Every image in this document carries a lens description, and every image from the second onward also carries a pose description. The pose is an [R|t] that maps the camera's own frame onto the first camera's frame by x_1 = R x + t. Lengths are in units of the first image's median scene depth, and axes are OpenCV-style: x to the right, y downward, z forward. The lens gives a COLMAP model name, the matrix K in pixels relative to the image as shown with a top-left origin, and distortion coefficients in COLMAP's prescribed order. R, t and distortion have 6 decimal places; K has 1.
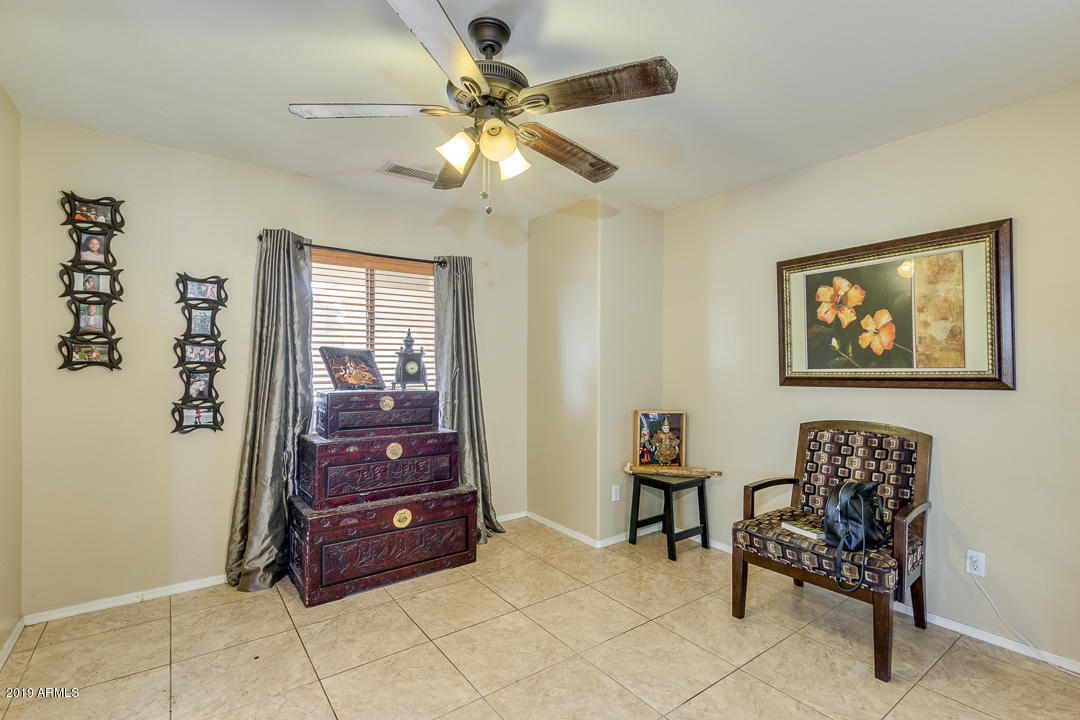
lens RADIAL K [[495.0, 0, 544.8], [0, 495.0, 365.2], [0, 0, 1]] dist [0.008785, -0.004576]
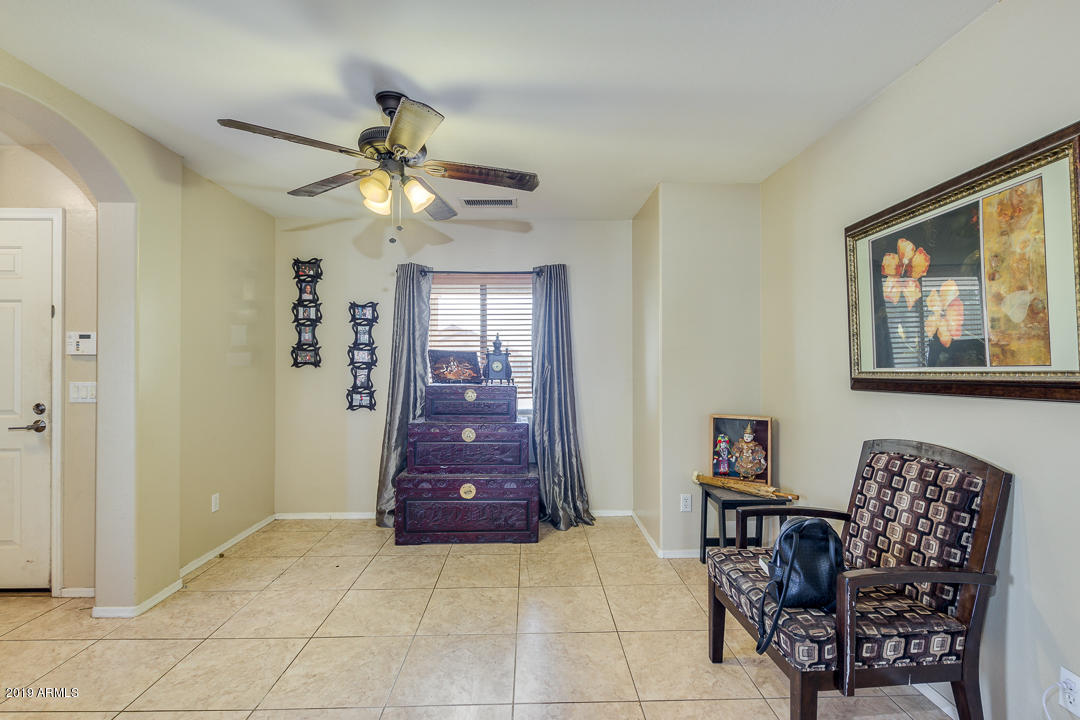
lens RADIAL K [[495.0, 0, 542.8], [0, 495.0, 355.4], [0, 0, 1]] dist [0.008785, -0.004576]
pose [[0.818423, -0.012149, -0.574487, 0.563302], [0.002528, 0.999843, -0.017542, 0.001150], [0.574610, 0.012904, 0.818326, 0.116299]]
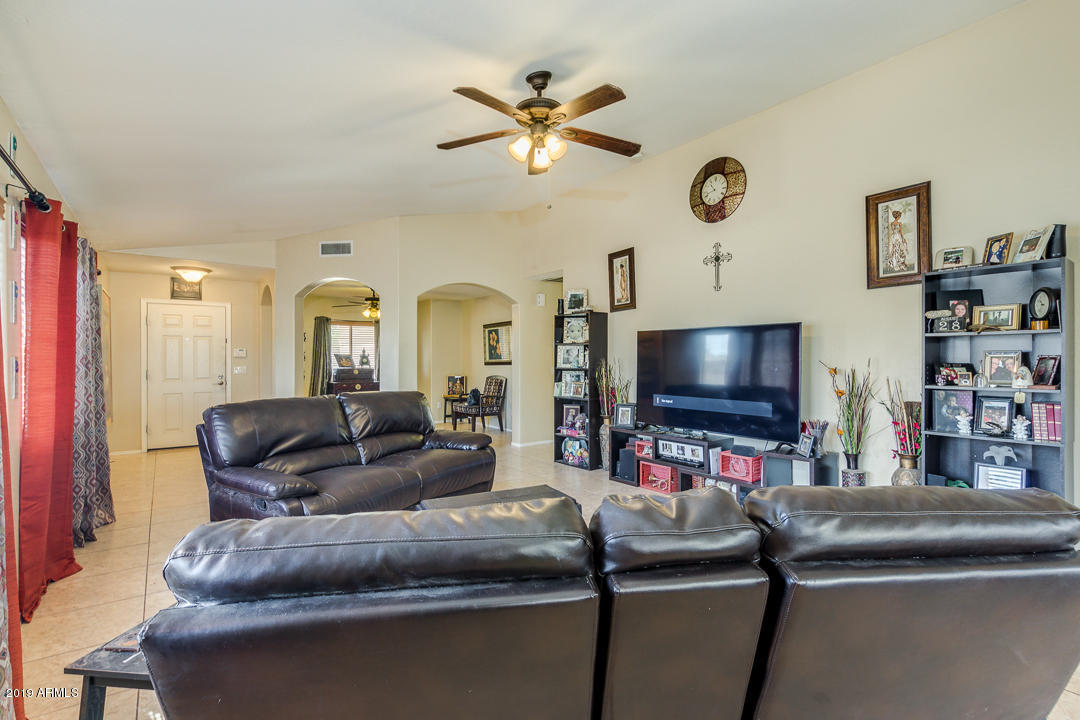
lens RADIAL K [[495.0, 0, 544.5], [0, 495.0, 360.0], [0, 0, 1]] dist [0.008785, -0.004576]
pose [[0.999700, -0.005765, 0.023821, 0.835153], [0.006117, 0.999873, -0.014747, 0.060334], [-0.023733, 0.014888, 0.999607, -2.258338]]
